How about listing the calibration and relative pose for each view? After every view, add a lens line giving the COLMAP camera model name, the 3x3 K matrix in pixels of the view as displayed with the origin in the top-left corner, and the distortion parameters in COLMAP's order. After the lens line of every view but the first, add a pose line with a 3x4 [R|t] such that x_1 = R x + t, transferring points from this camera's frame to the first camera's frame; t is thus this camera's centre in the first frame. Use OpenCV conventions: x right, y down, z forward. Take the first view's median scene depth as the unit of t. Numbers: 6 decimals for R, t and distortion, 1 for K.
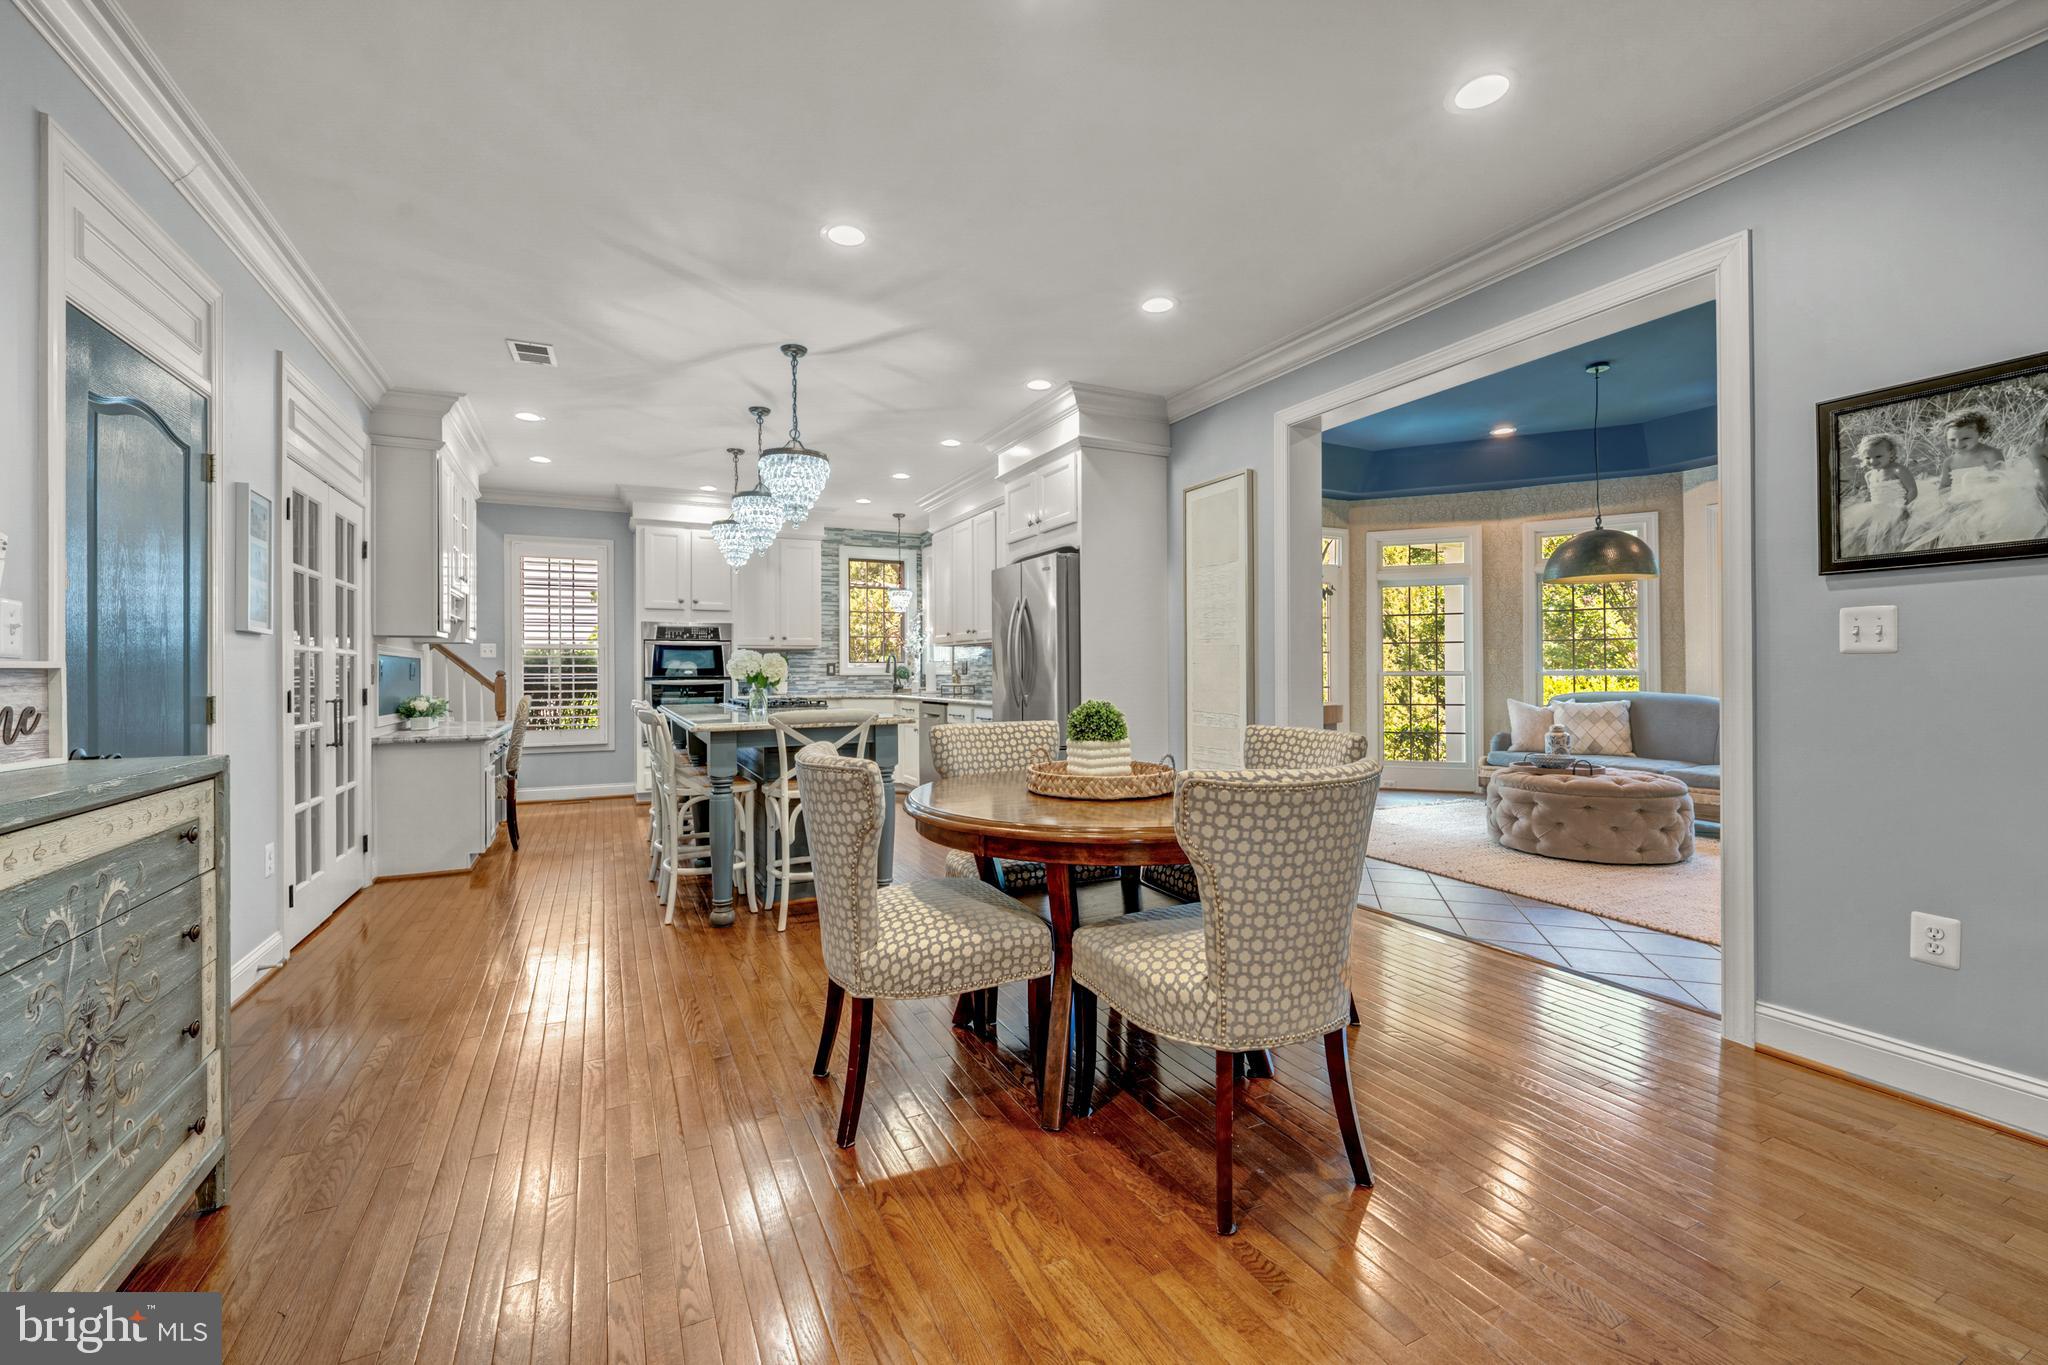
lens RADIAL K [[830.3, 0, 1018.3], [0, 830.3, 670.0], [0, 0, 1]] dist [0.000191, 0.000049]
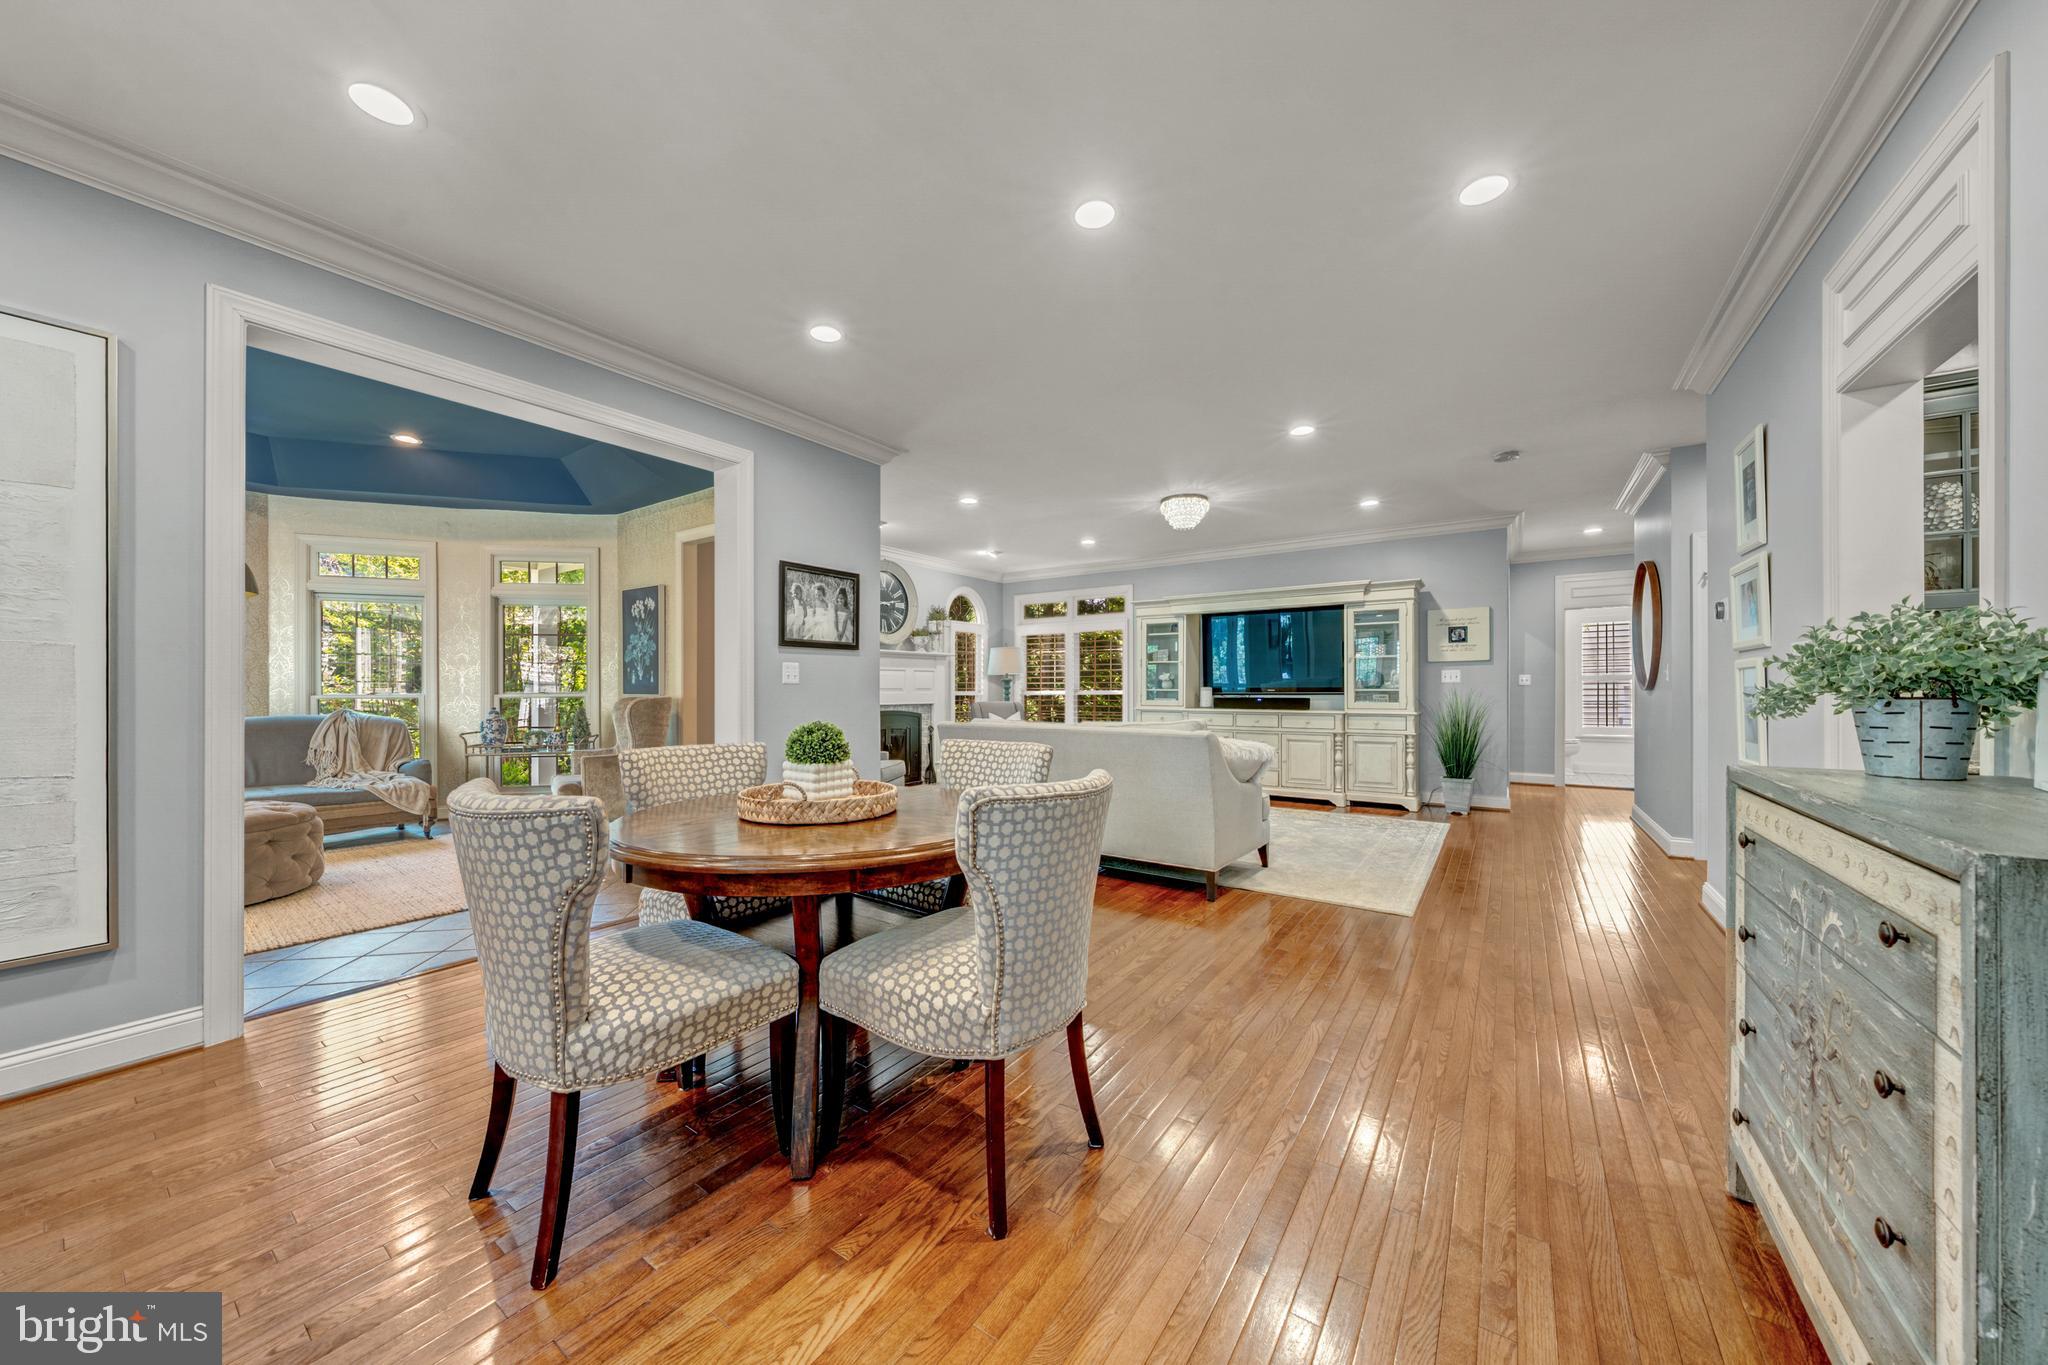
lens RADIAL K [[700.7, 0, 1027.1], [0, 700.7, 681.0], [0, 0, 1]] dist [0.005466, -0.000035]
pose [[-0.487257, 0.014976, 0.873130, -0.794962], [0.003205, 0.999877, -0.015362, -0.002244], [-0.873253, -0.004687, -0.487245, 1.309488]]
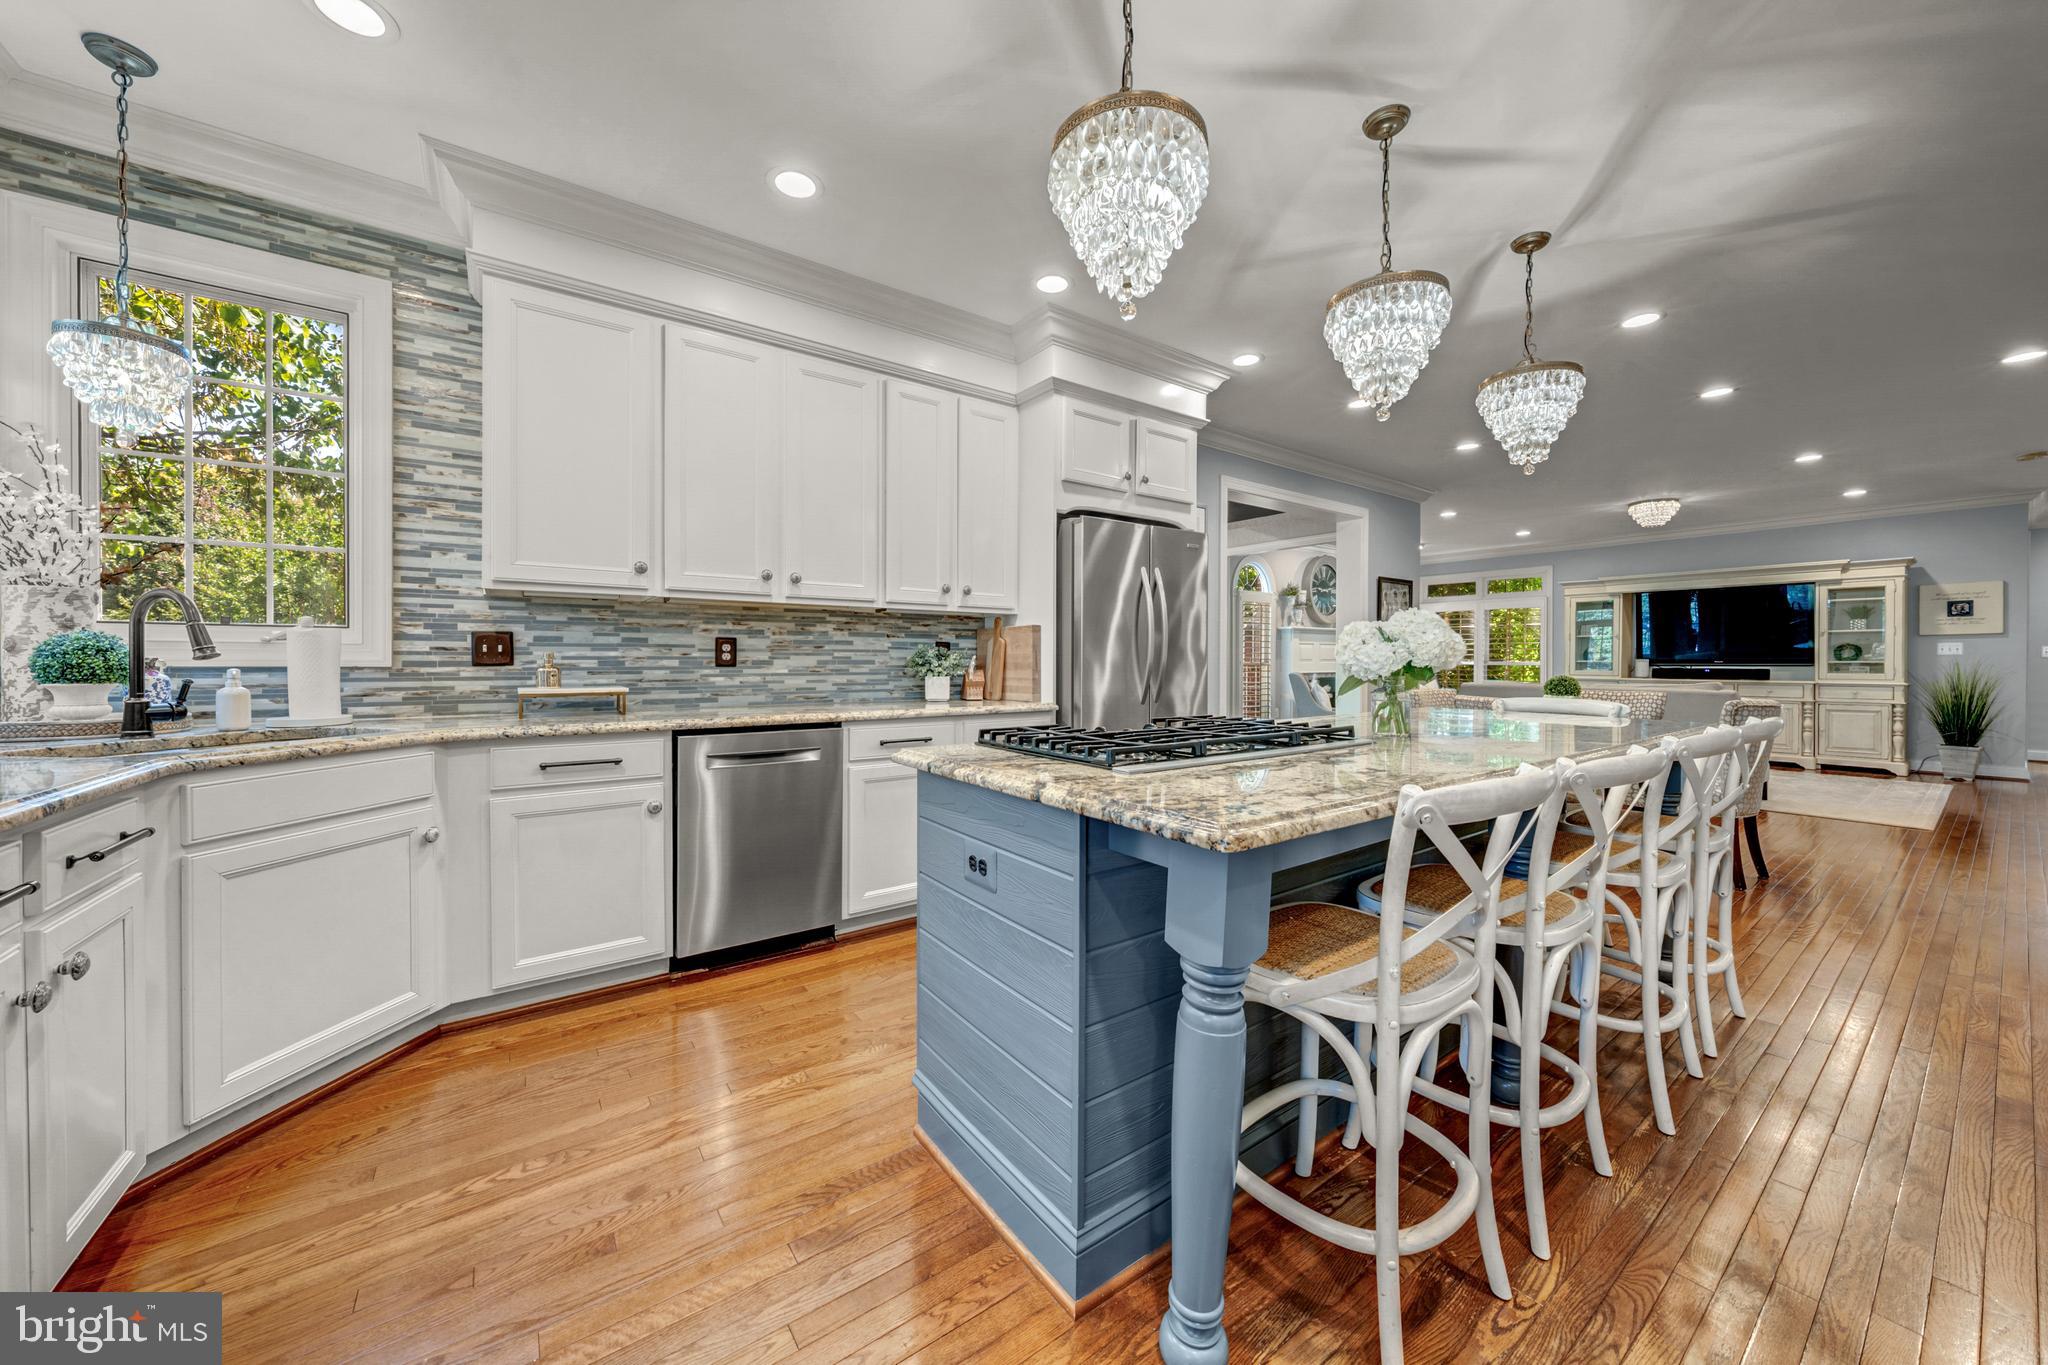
lens RADIAL K [[731.9, 0, 1026.4], [0, 731.9, 660.2], [0, 0, 1]] dist [-0.000039, 0.000826]
pose [[-0.172747, 0.006436, 0.984945, -1.518325], [-0.001893, 0.999975, -0.006867, 0.017446], [-0.984964, -0.003051, -0.172730, 2.795096]]
